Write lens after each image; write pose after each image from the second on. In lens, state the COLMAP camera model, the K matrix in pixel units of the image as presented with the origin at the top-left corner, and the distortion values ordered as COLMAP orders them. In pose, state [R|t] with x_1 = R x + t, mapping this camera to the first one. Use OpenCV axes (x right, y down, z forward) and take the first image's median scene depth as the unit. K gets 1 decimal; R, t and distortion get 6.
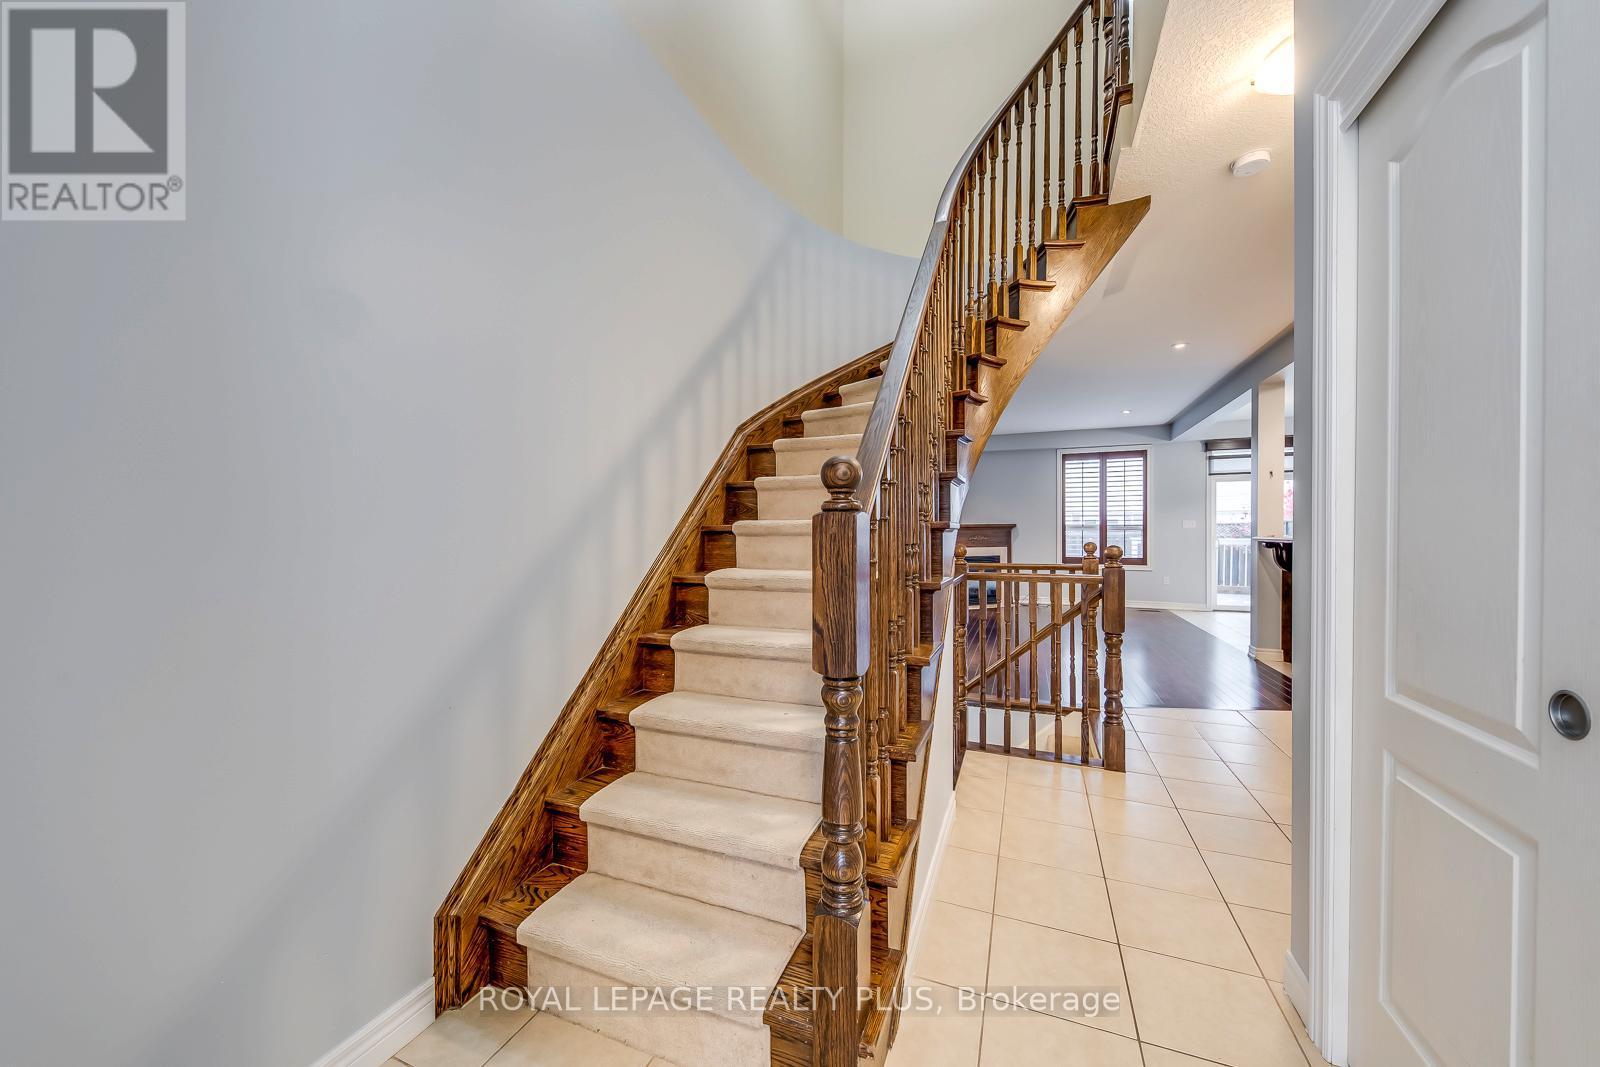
lens RADIAL K [[577.3, 0, 792.1], [0, 577.3, 535.3], [0, 0, 1]] dist [0.012437, -0.004066]
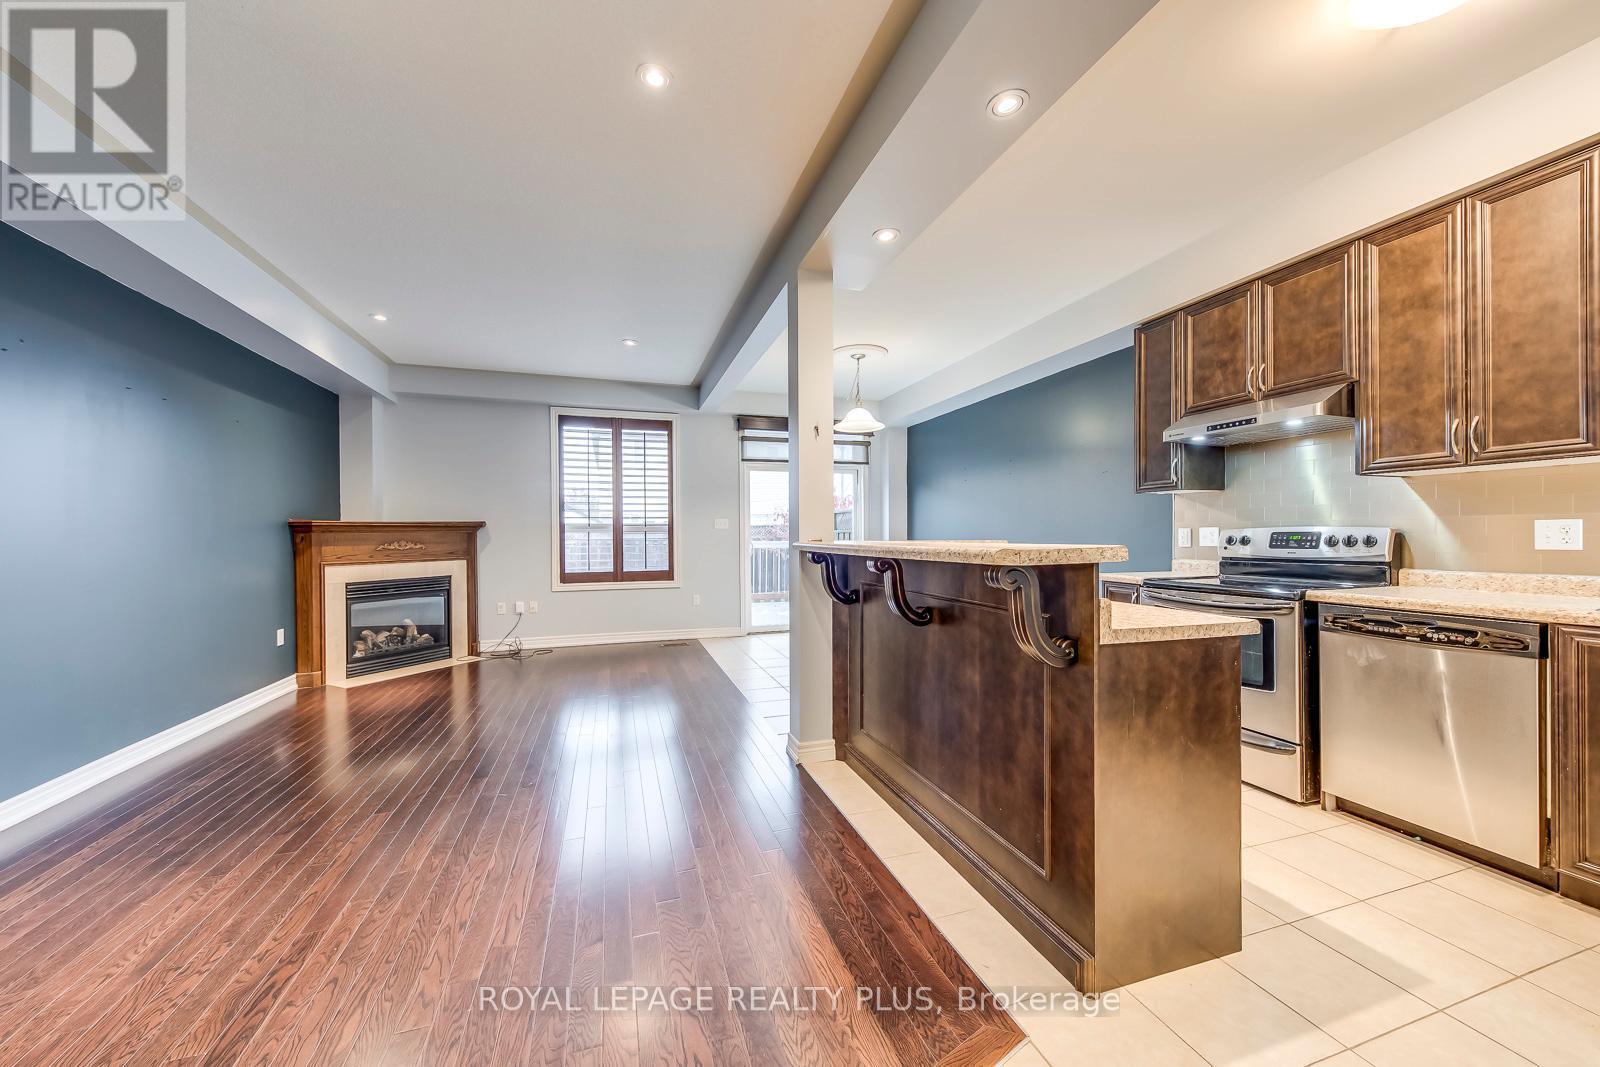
lens RADIAL K [[577.3, 0, 796.8], [0, 577.3, 536.7], [0, 0, 1]] dist [0.012437, -0.004066]
pose [[0.766588, -0.008122, 0.642087, 0.266588], [0.009077, 0.999957, 0.001813, -0.002382], [-0.642075, 0.004439, 0.766629, 0.346594]]
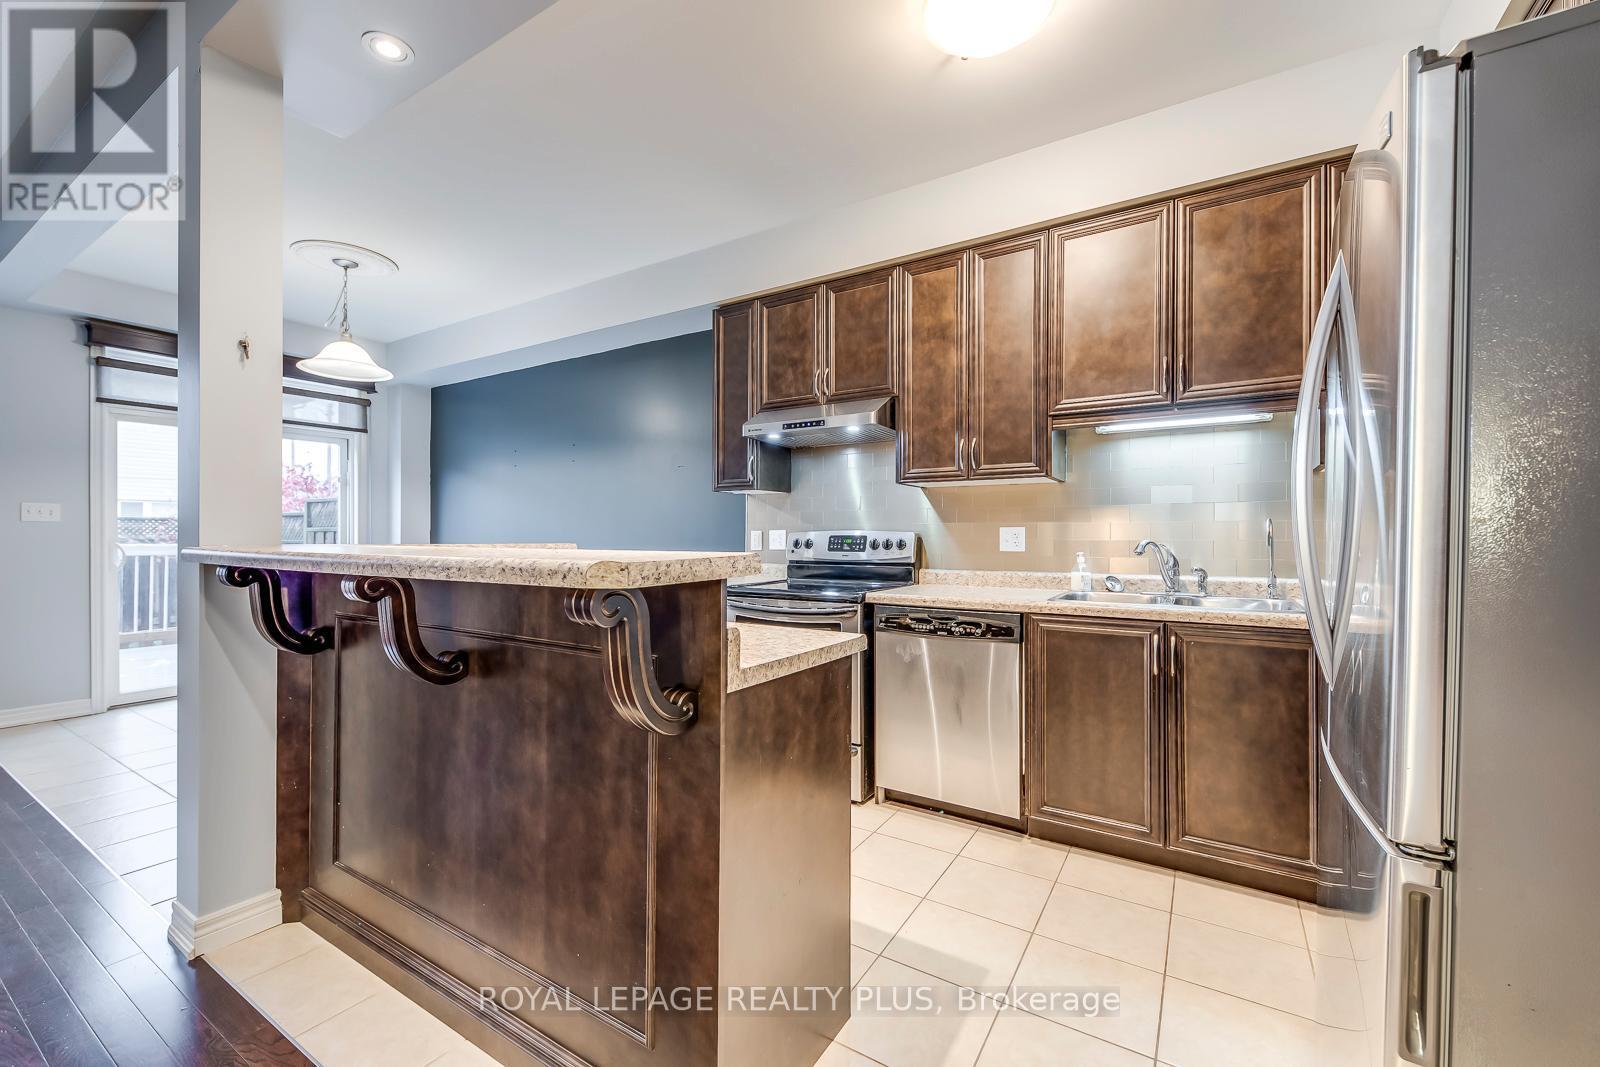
lens RADIAL K [[651.1, 0, 796.5], [0, 651.1, 537.1], [0, 0, 1]] dist [0.012953, -0.004279]
pose [[0.175043, -0.003980, 0.984553, 0.311539], [0.000913, 0.999992, 0.003880, -0.002549], [-0.984560, 0.000220, 0.175045, 0.380927]]
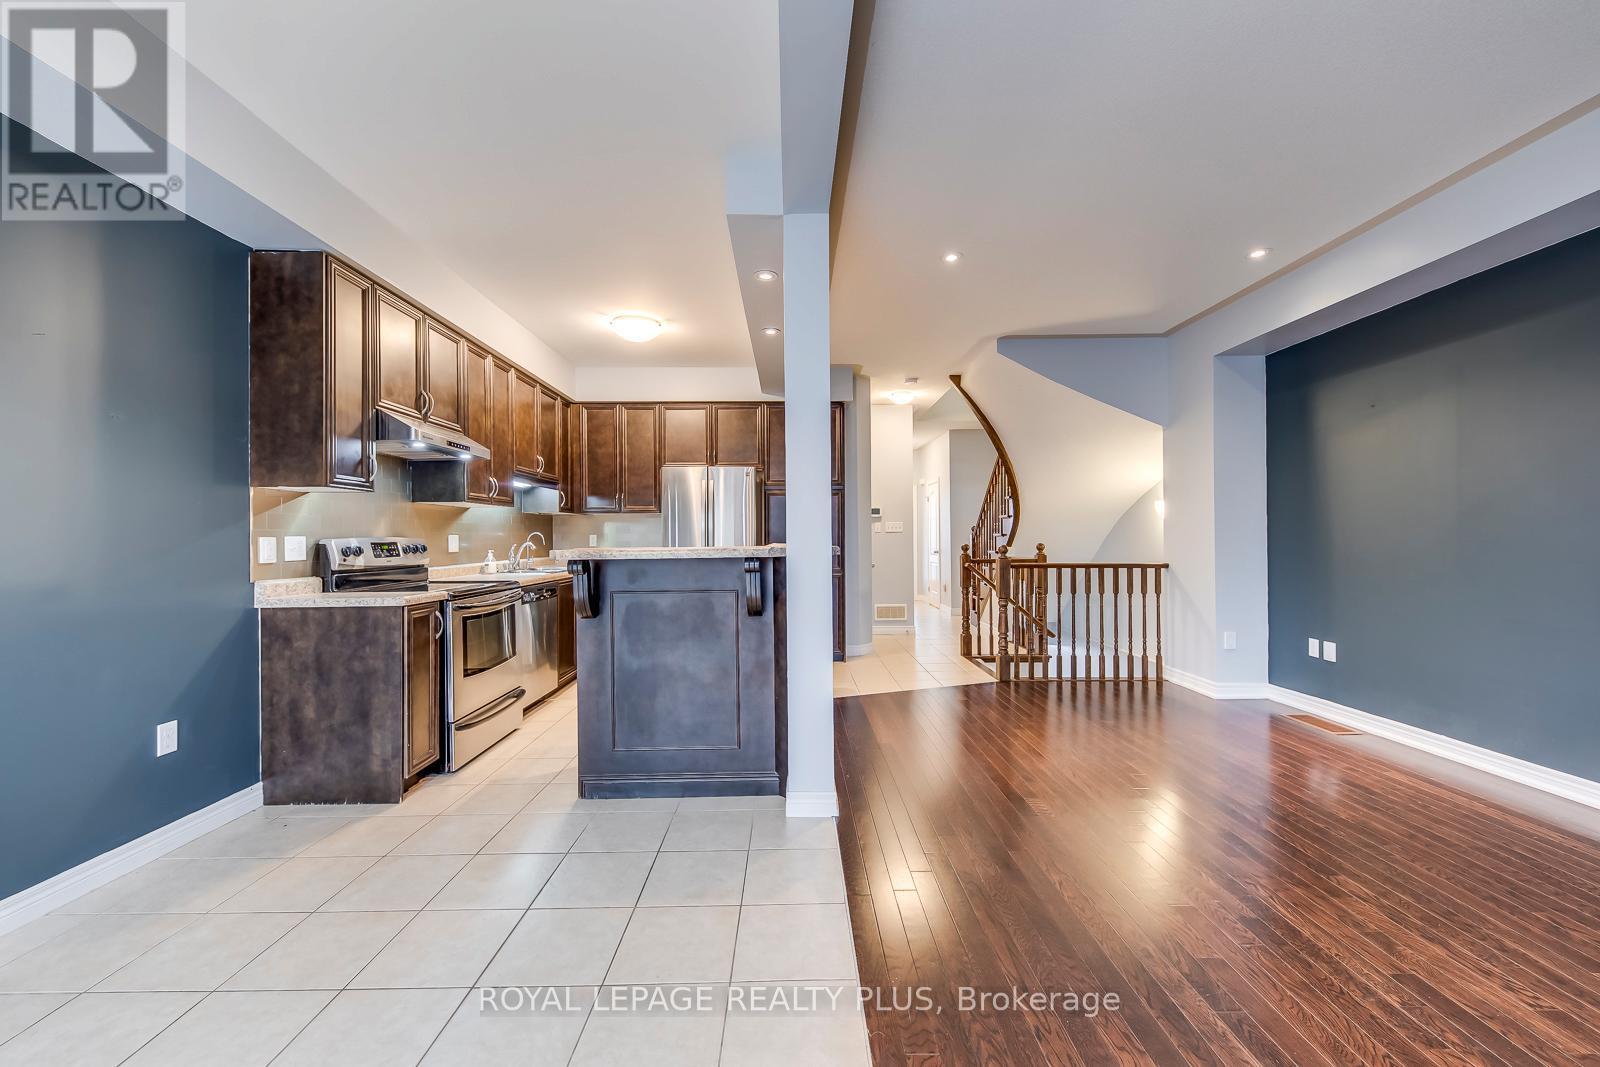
lens RADIAL K [[614.2, 0, 798.0], [0, 614.2, 534.6], [0, 0, 1]] dist [0.016141, -0.005717]
pose [[-0.921566, 0.003268, -0.388208, 0.613650], [0.005116, 0.999980, -0.003728, -0.003737], [0.388188, -0.005421, -0.921564, 0.877611]]
